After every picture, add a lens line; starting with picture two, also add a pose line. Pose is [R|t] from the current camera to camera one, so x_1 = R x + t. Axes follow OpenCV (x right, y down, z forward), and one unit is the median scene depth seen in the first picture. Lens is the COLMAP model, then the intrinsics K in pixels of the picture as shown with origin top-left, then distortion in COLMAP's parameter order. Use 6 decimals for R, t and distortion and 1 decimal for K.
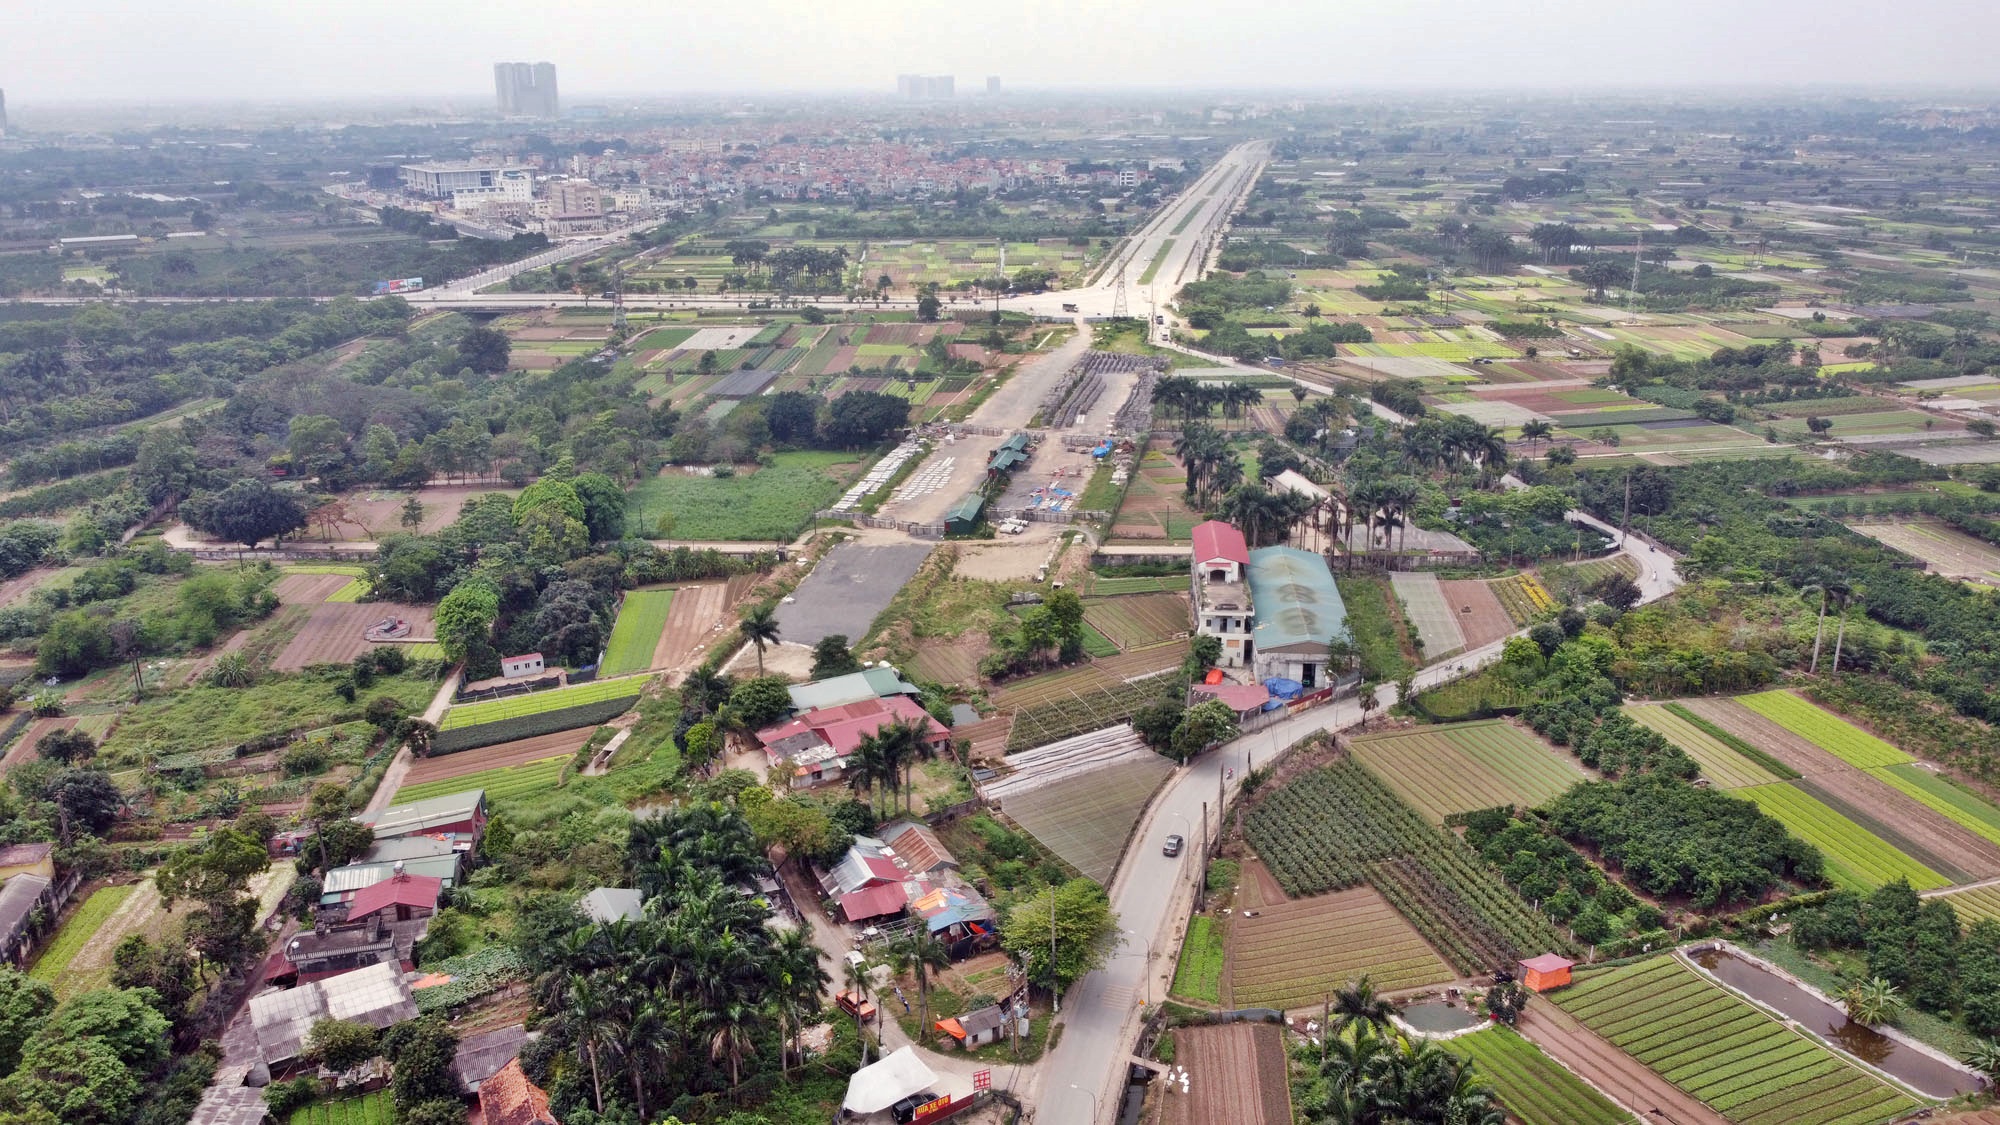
lens RADIAL K [[1515.8, 0, 1000.3], [0, 1515.8, 562.3], [0, 0, 1]] dist [-0.004500, 0.003172]
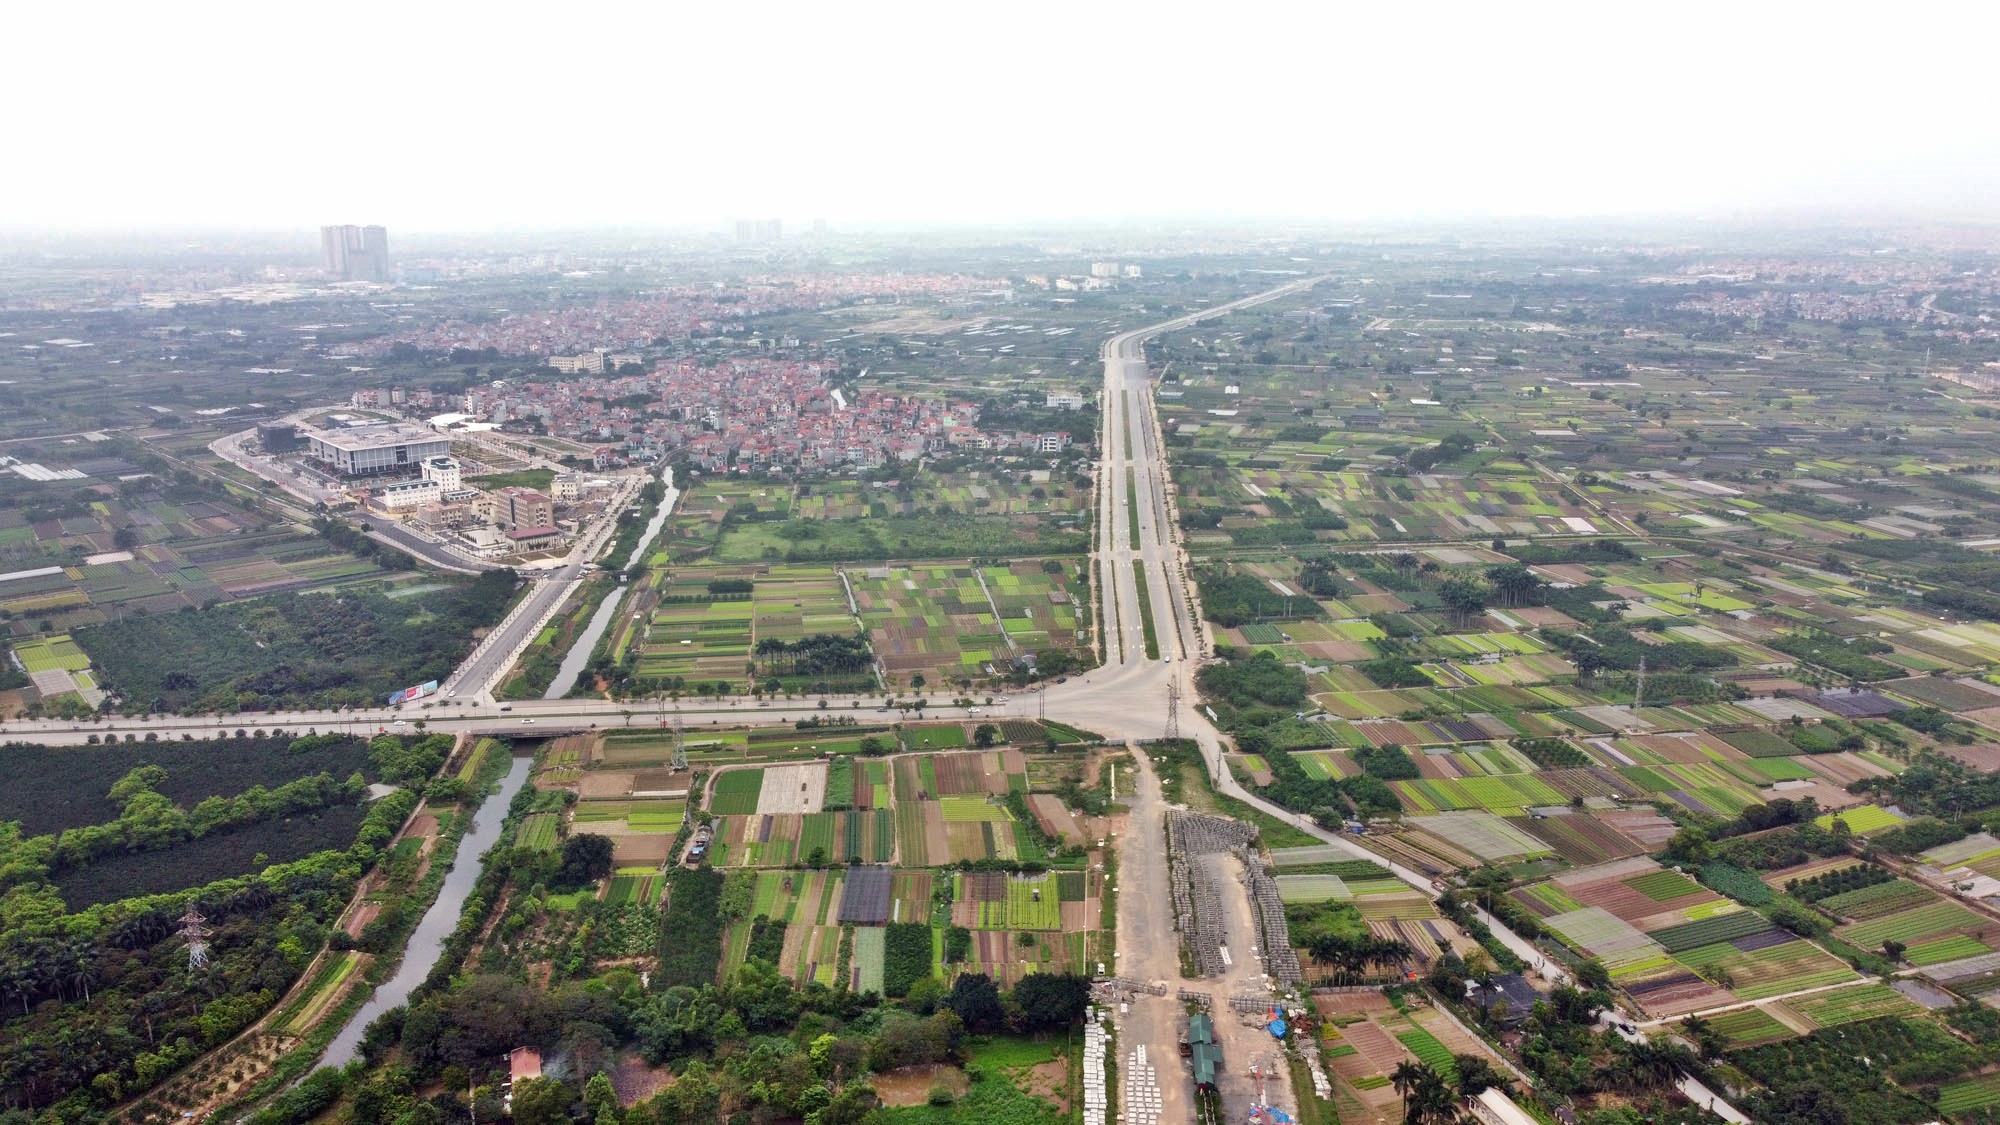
lens RADIAL K [[1515.8, 0, 997.7], [0, 1515.8, 571.5], [0, 0, 1]] dist [-0.004500, 0.003172]
pose [[0.992071, -0.025718, 0.123018, -0.312412], [0.032958, 0.997820, -0.057181, -0.423496], [-0.121279, 0.060782, 0.990756, -0.045369]]
